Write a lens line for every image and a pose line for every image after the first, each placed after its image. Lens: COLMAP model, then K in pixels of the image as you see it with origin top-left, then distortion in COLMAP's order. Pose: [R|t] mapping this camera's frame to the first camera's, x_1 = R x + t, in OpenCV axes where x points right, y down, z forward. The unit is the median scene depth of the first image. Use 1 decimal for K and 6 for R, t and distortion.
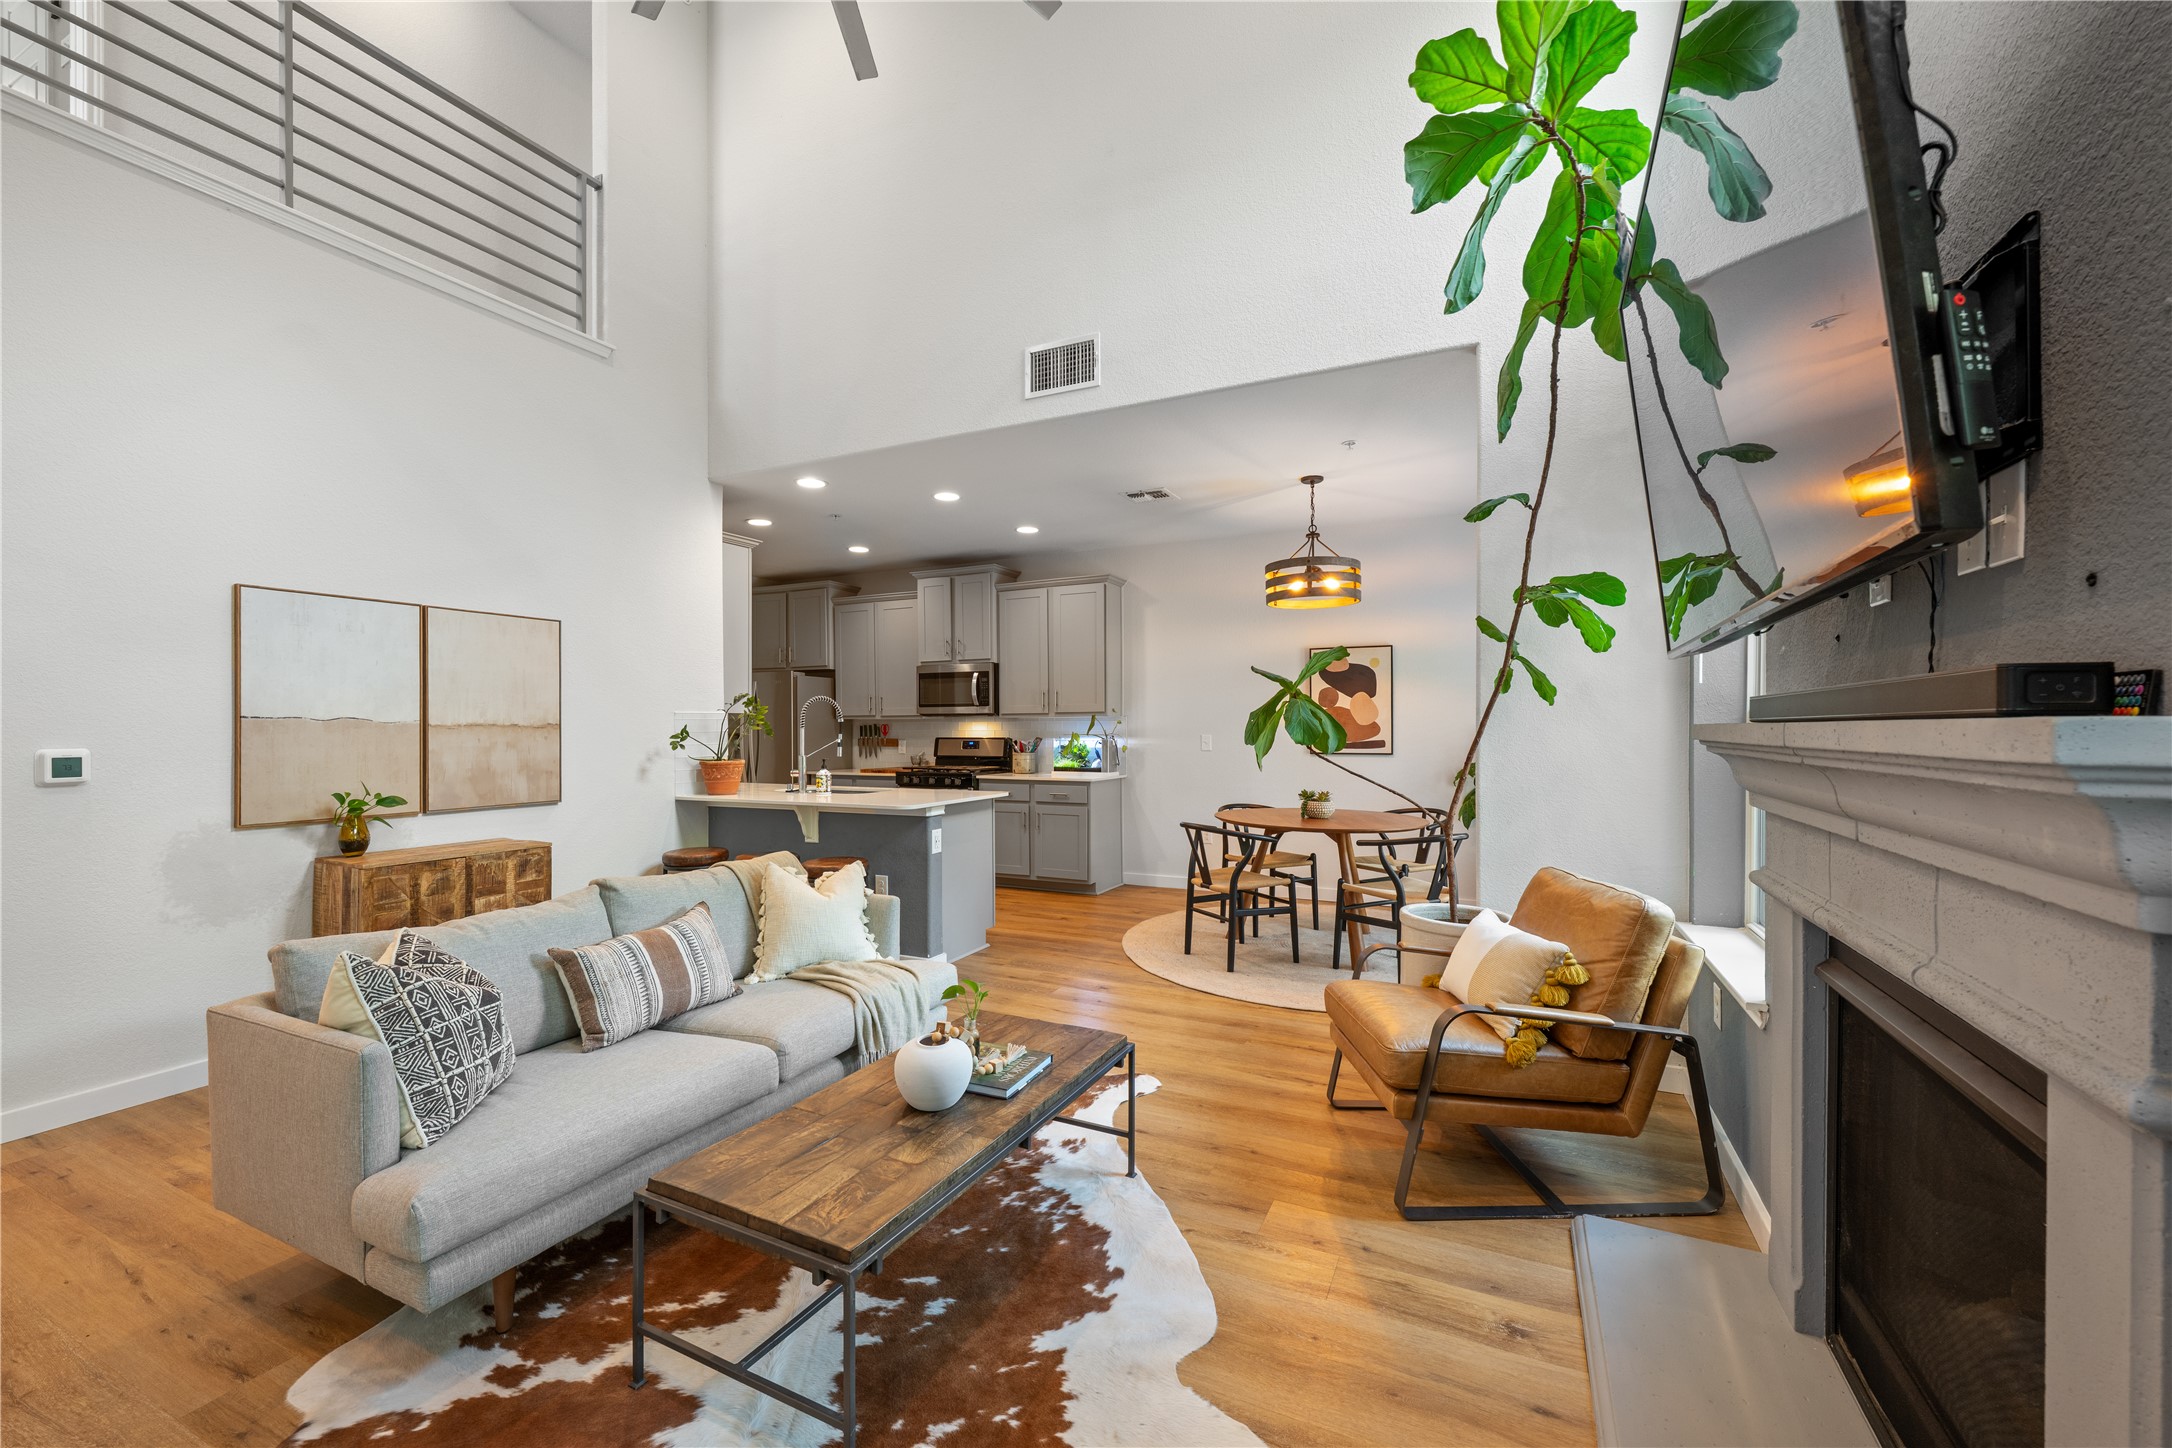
lens RADIAL K [[856.8, 0, 1086.0], [0, 856.8, 724.0], [0, 0, 1]] dist [-0.000495, -0.000301]
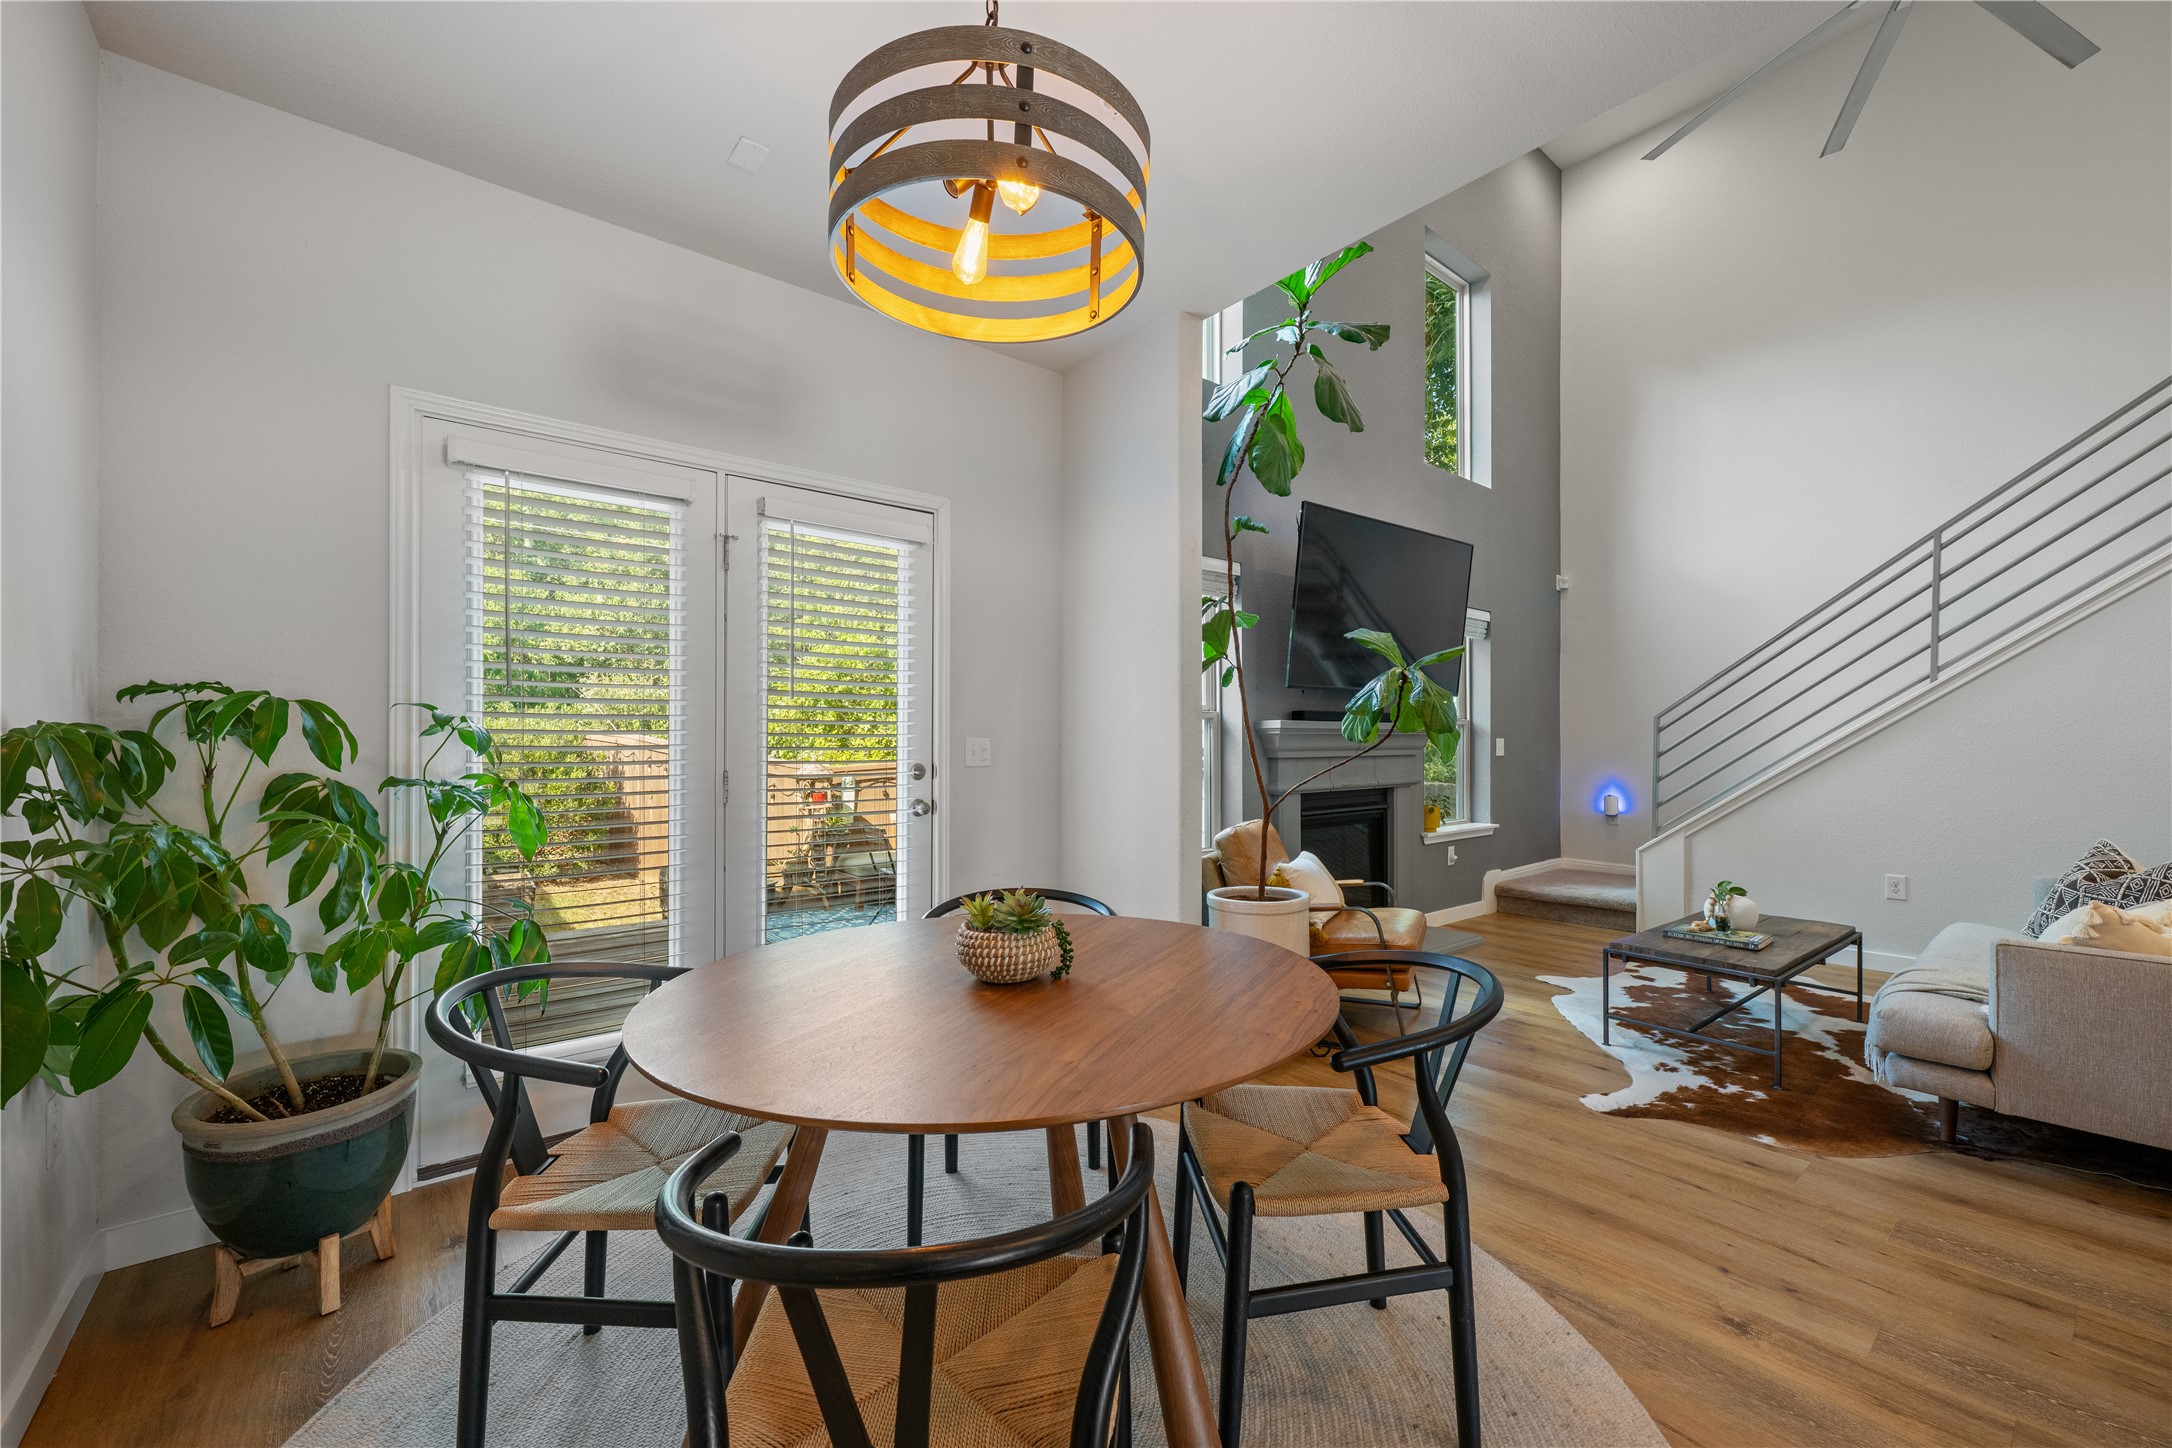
lens RADIAL K [[863.4, 0, 1090.1], [0, 863.4, 741.2], [0, 0, 1]] dist [0.000688, -0.000073]
pose [[-0.906404, -0.001936, 0.422408, 0.076922], [-0.002363, 0.999997, -0.000486, 0.015530], [-0.422405, -0.001439, -0.906406, 0.914301]]
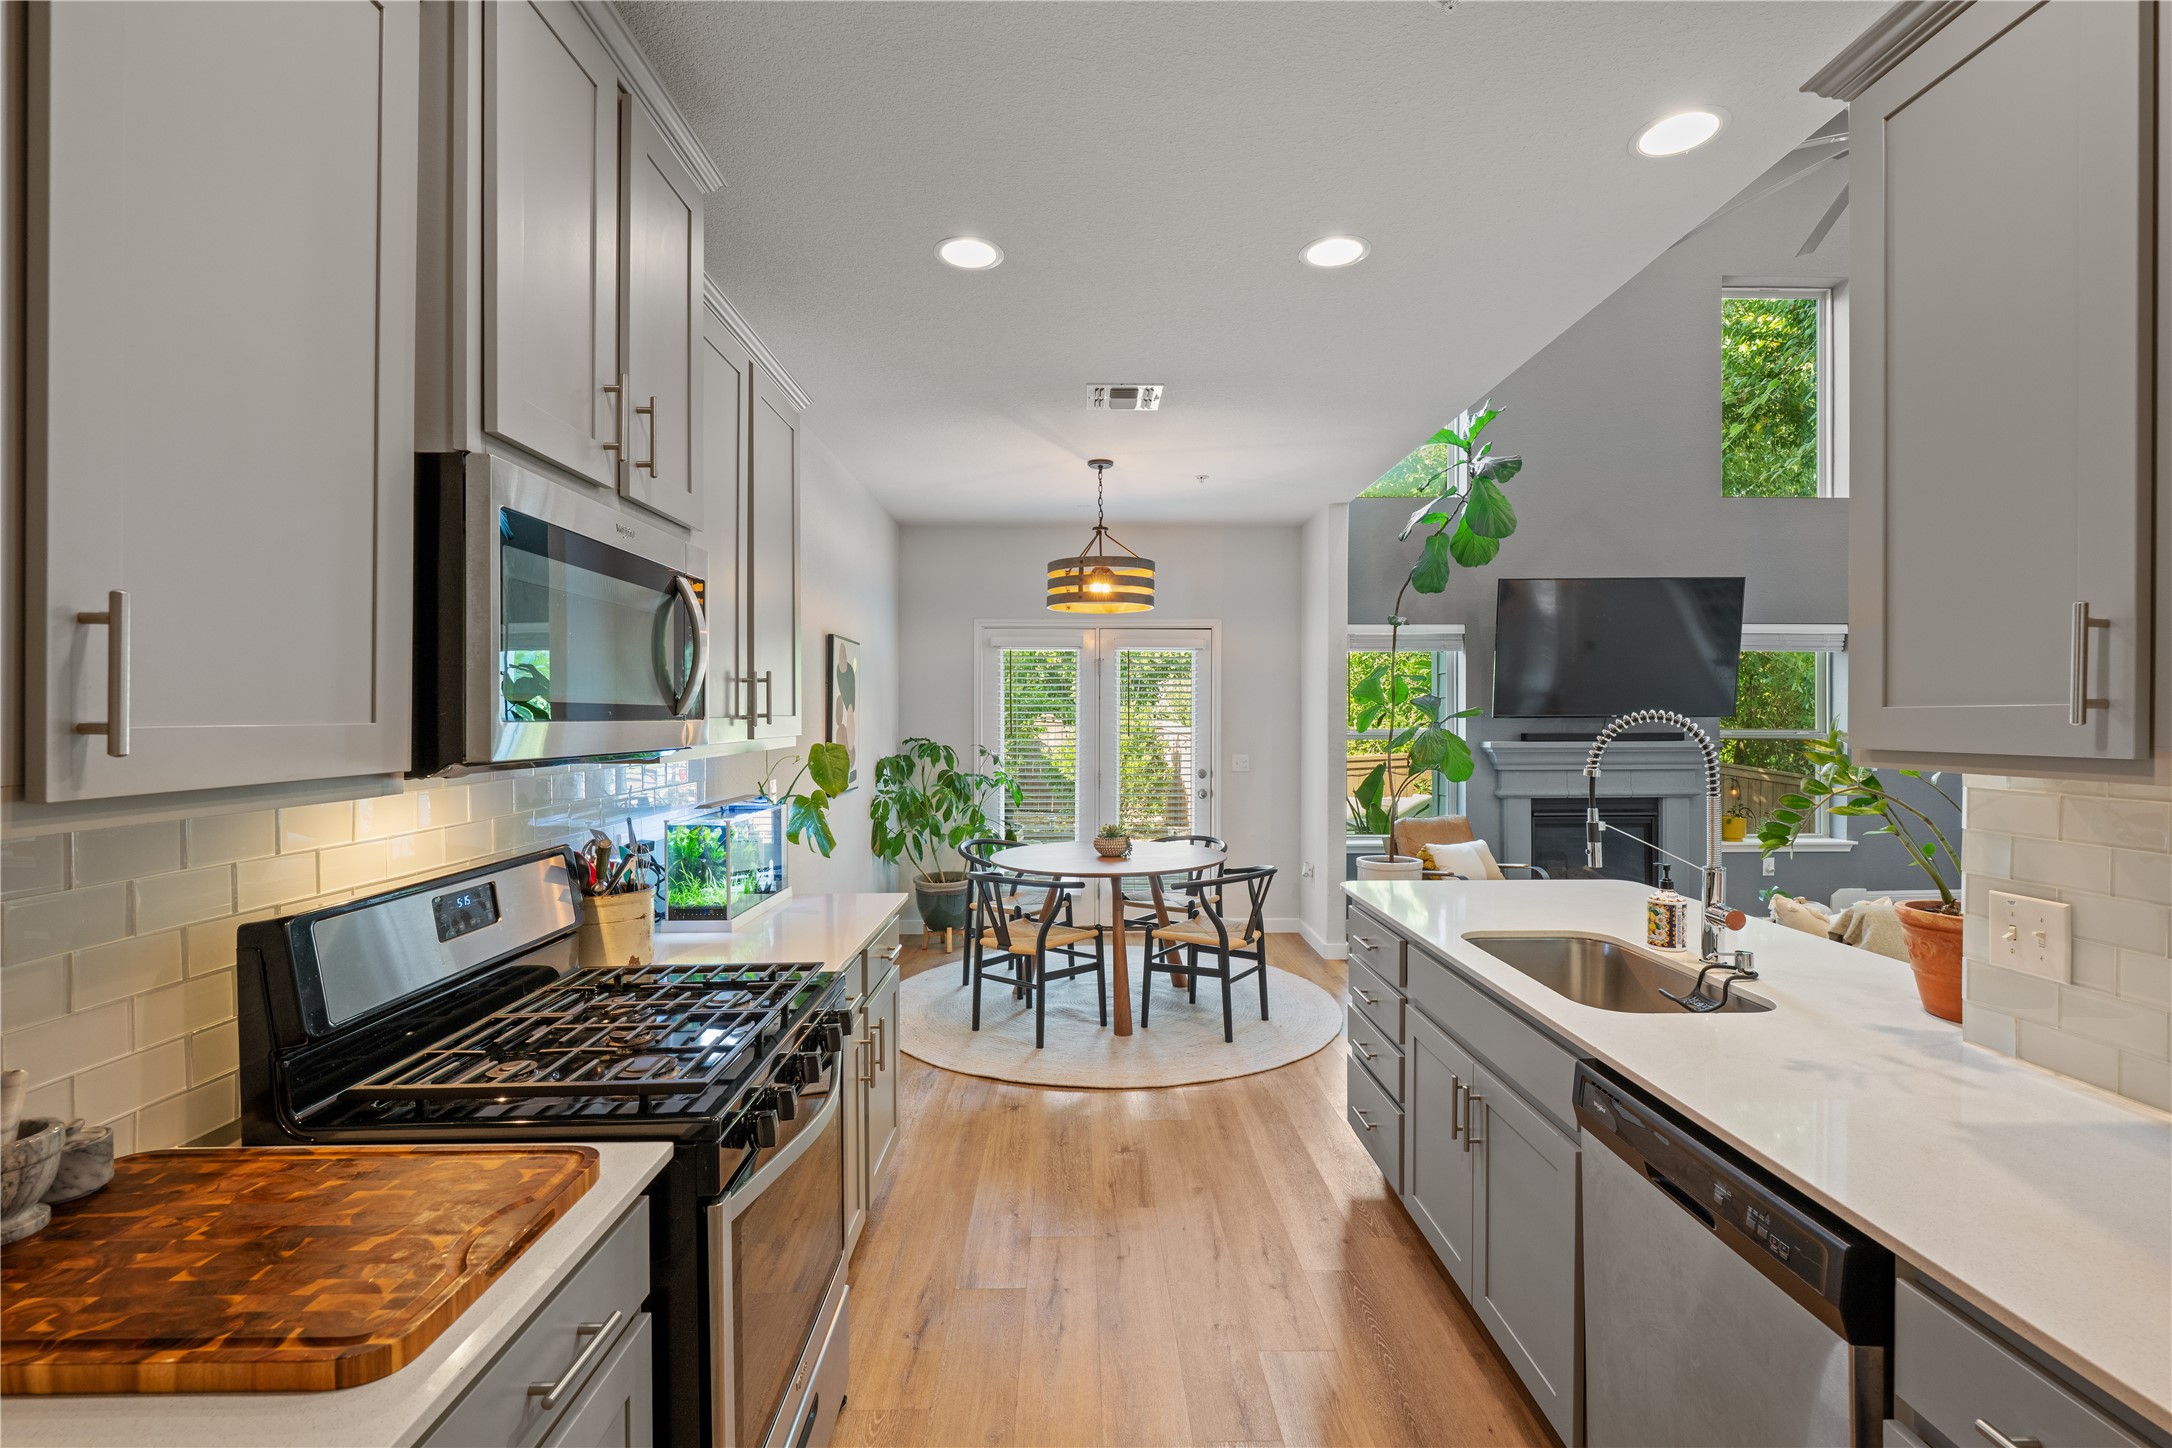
lens RADIAL K [[951.8, 0, 1086.0], [0, 951.8, 724.0], [0, 0, 1]] dist [0.000424, 0.000211]
pose [[-0.444312, -0.007017, 0.895844, -0.423387], [-0.001429, 0.999974, 0.007124, -0.023322], [-0.895871, 0.001885, -0.444311, 1.044034]]
